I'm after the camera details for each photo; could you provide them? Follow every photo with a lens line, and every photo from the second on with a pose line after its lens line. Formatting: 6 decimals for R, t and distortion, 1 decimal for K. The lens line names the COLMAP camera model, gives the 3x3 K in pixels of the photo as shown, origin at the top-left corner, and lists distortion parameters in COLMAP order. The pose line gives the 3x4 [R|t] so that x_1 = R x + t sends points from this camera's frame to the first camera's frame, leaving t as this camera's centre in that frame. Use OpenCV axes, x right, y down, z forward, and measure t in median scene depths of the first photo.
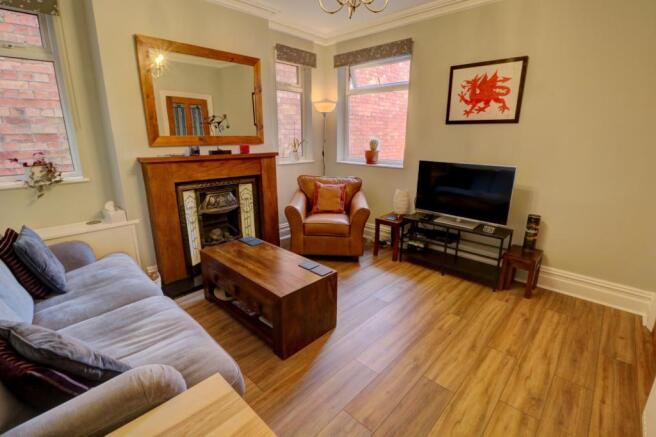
lens RADIAL K [[303.2, 0, 328.9], [0, 303.2, 216.9], [0, 0, 1]] dist [-0.004989, -0.000654]
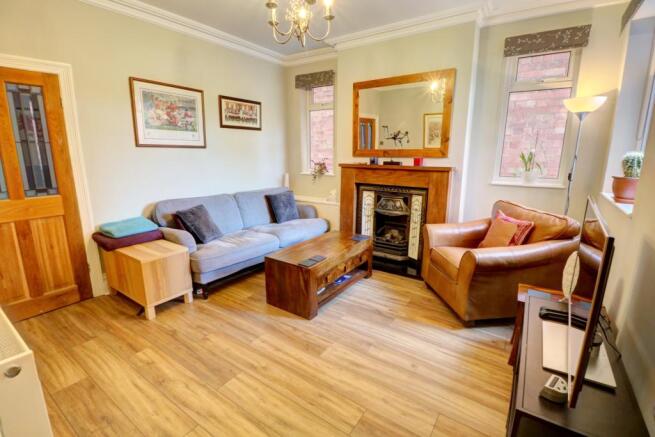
lens RADIAL K [[302.7, 0, 328.5], [0, 302.7, 214.8], [0, 0, 1]] dist [-0.004989, -0.000654]
pose [[0.151658, 0.200433, -0.967898, 0.764259], [-0.257739, 0.953367, 0.157039, -0.142819], [0.954238, 0.225649, 0.196246, 0.577201]]
